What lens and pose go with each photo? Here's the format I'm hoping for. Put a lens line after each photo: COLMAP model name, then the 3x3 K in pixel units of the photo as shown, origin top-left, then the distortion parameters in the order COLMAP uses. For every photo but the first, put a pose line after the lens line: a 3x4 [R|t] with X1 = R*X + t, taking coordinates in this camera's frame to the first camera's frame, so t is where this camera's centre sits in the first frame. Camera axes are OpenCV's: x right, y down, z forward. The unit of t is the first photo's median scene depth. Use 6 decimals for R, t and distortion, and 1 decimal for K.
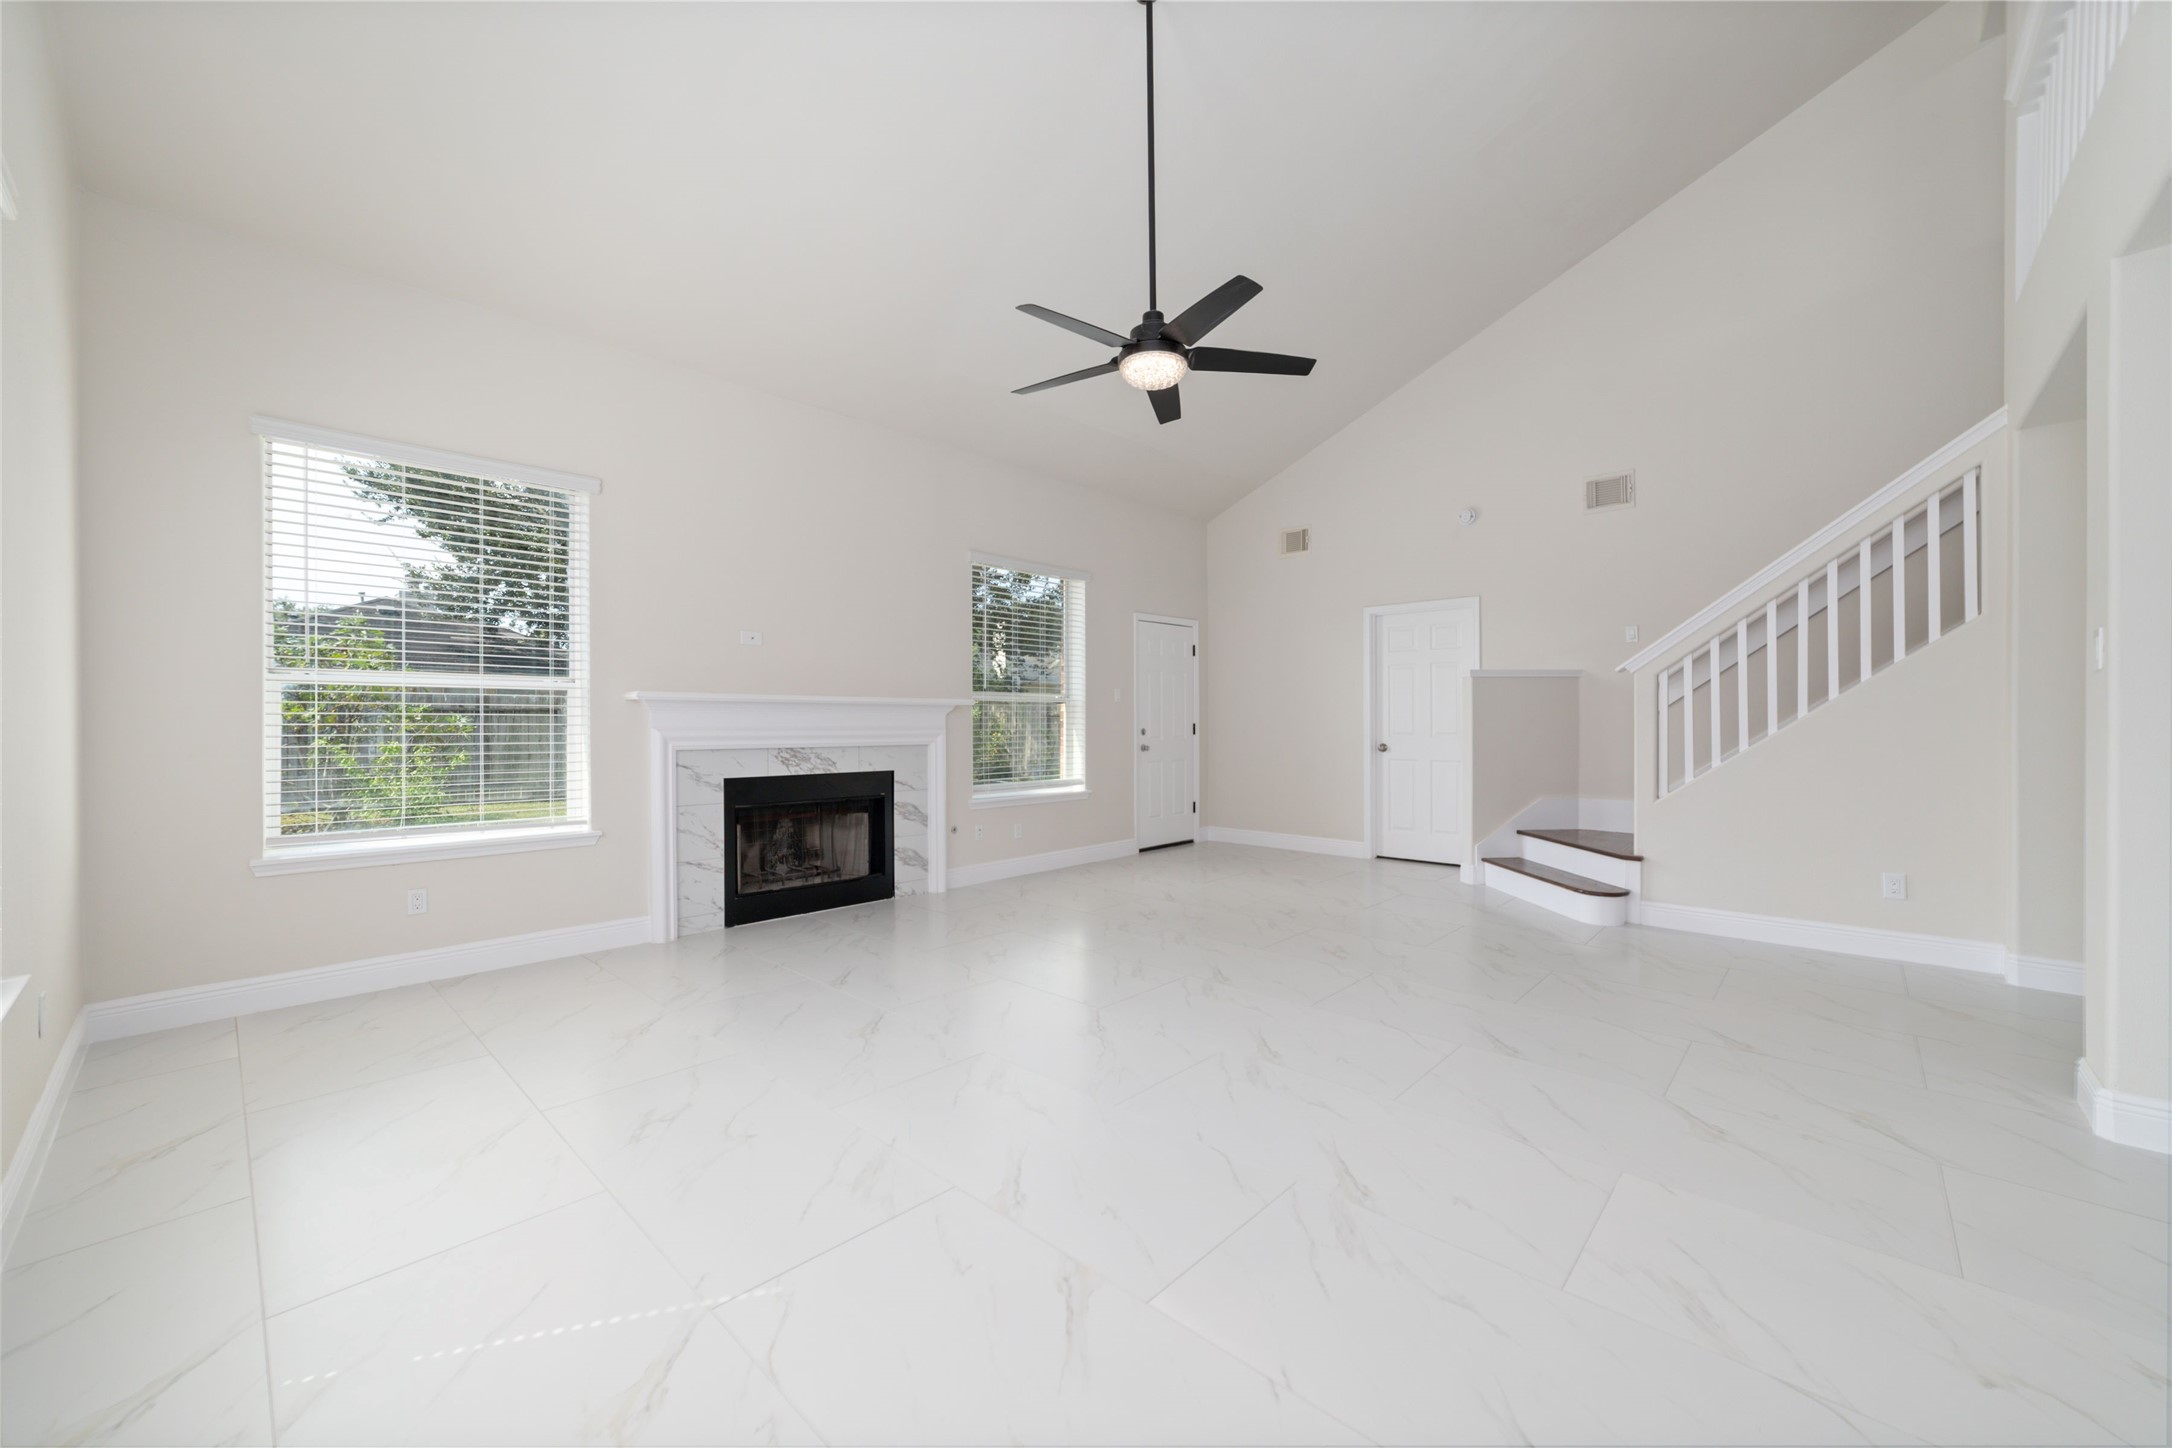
lens RADIAL K [[832.1, 0, 1082.9], [0, 832.1, 721.8], [0, 0, 1]] dist [-0.020550, 0.005885]
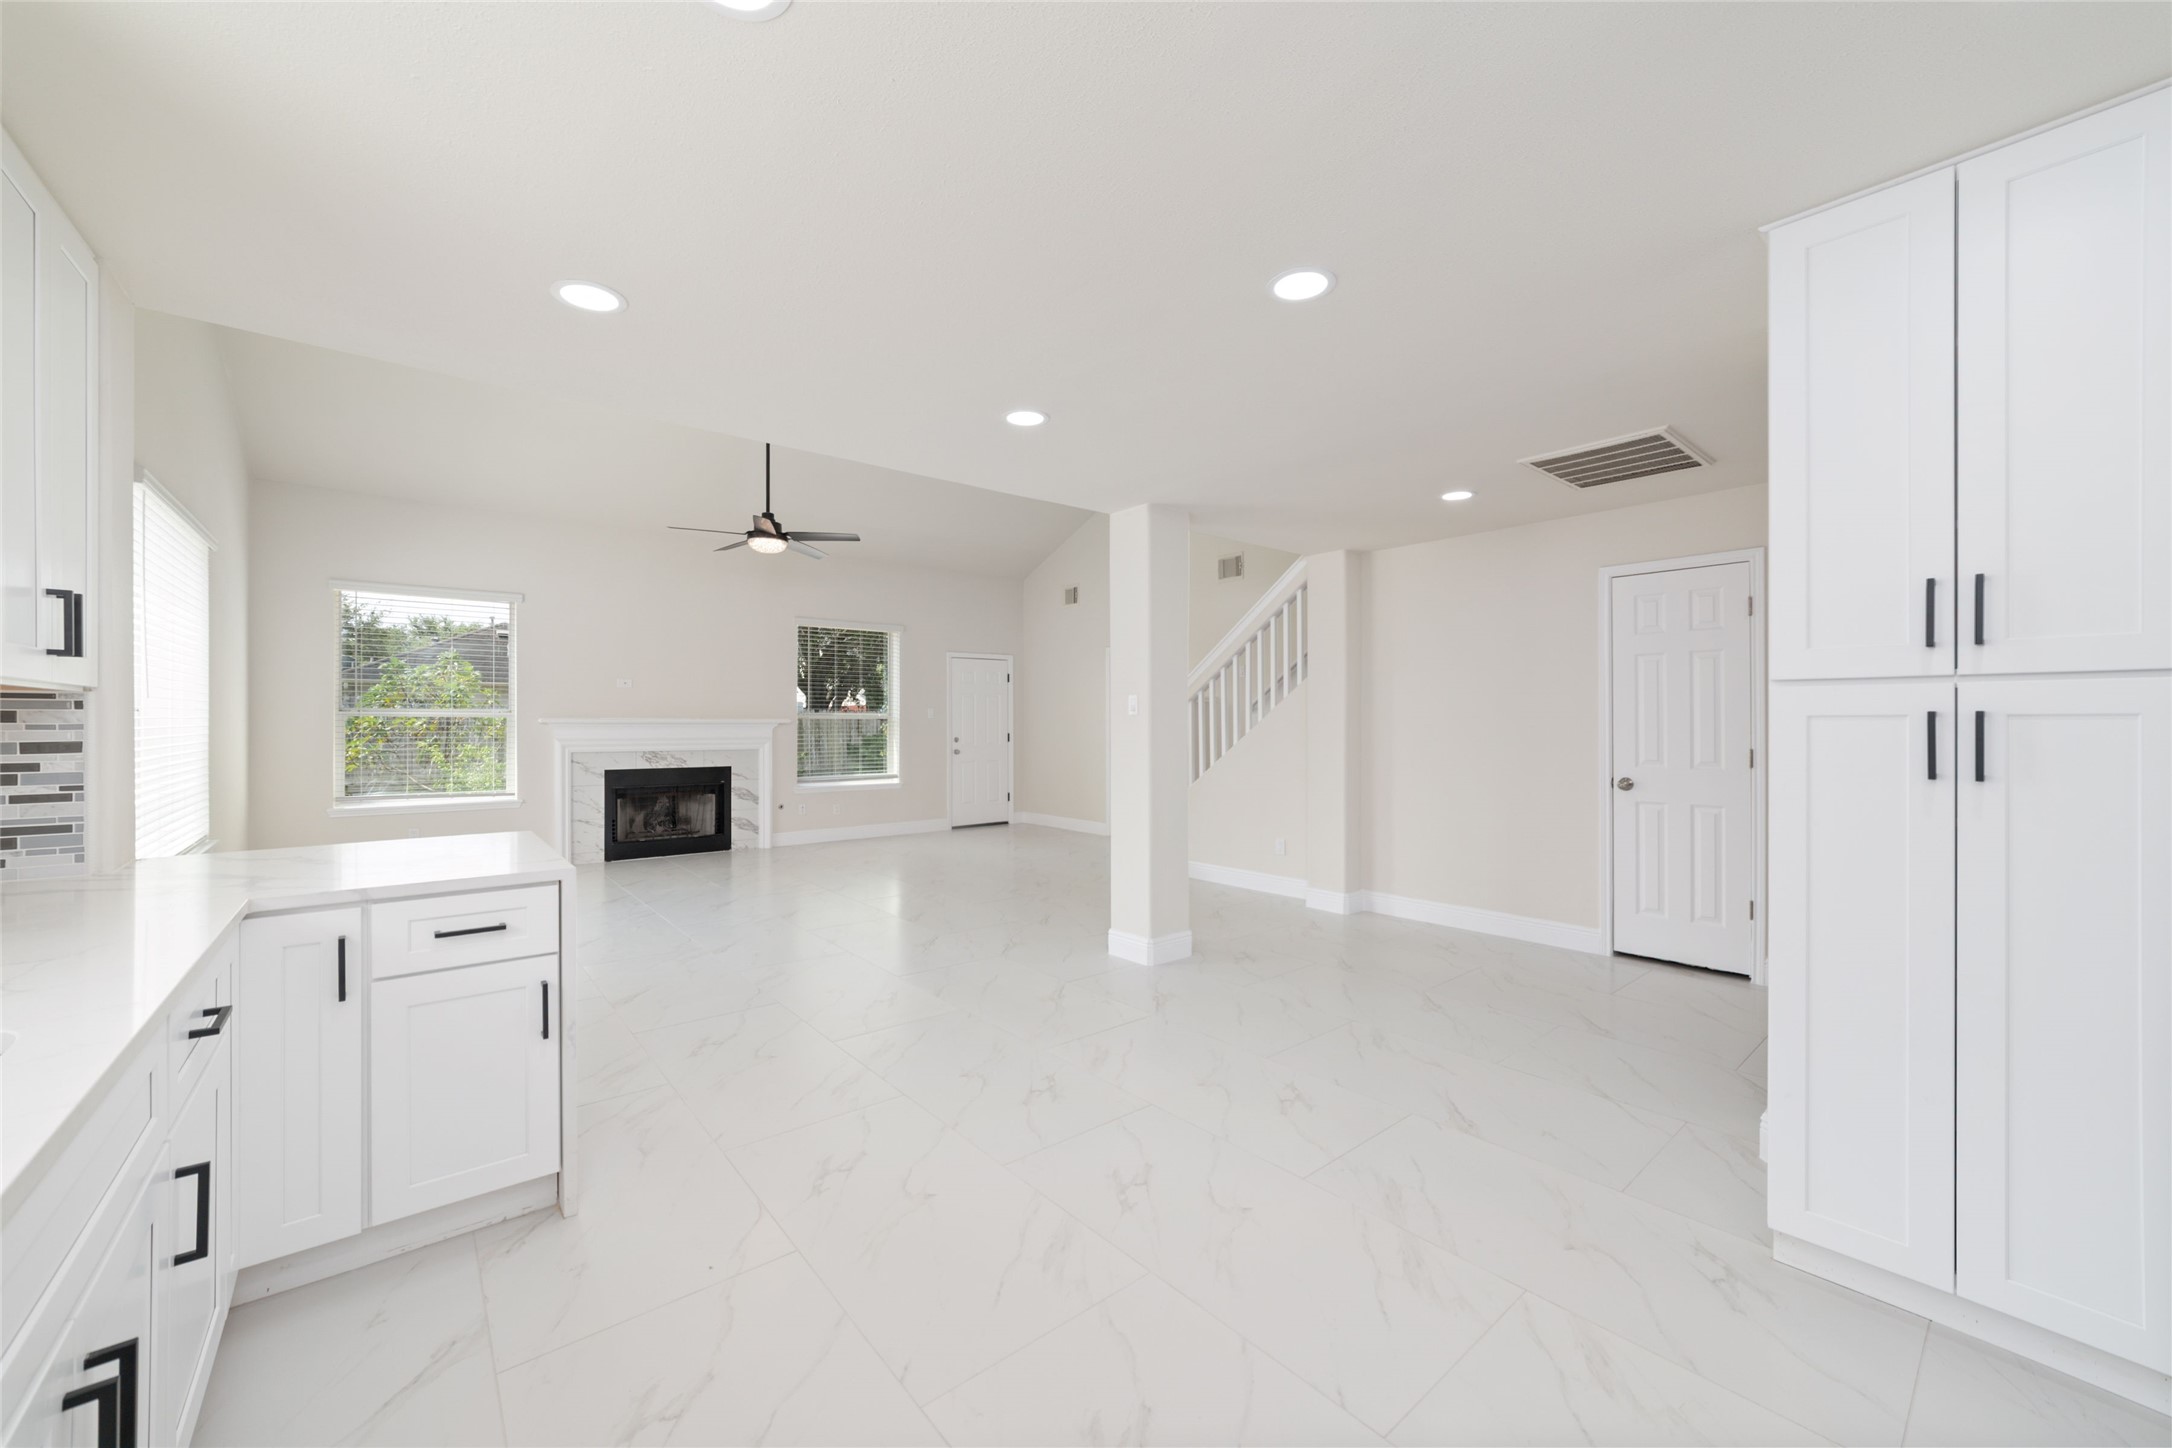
lens RADIAL K [[832.1, 0, 1082.9], [0, 832.1, 721.8], [0, 0, 1]] dist [-0.020550, 0.005885]
pose [[0.987642, 0.004914, -0.156650, 0.645370], [-0.004120, 0.999977, 0.005389, -0.033866], [0.156673, -0.004677, 0.987640, -0.397088]]
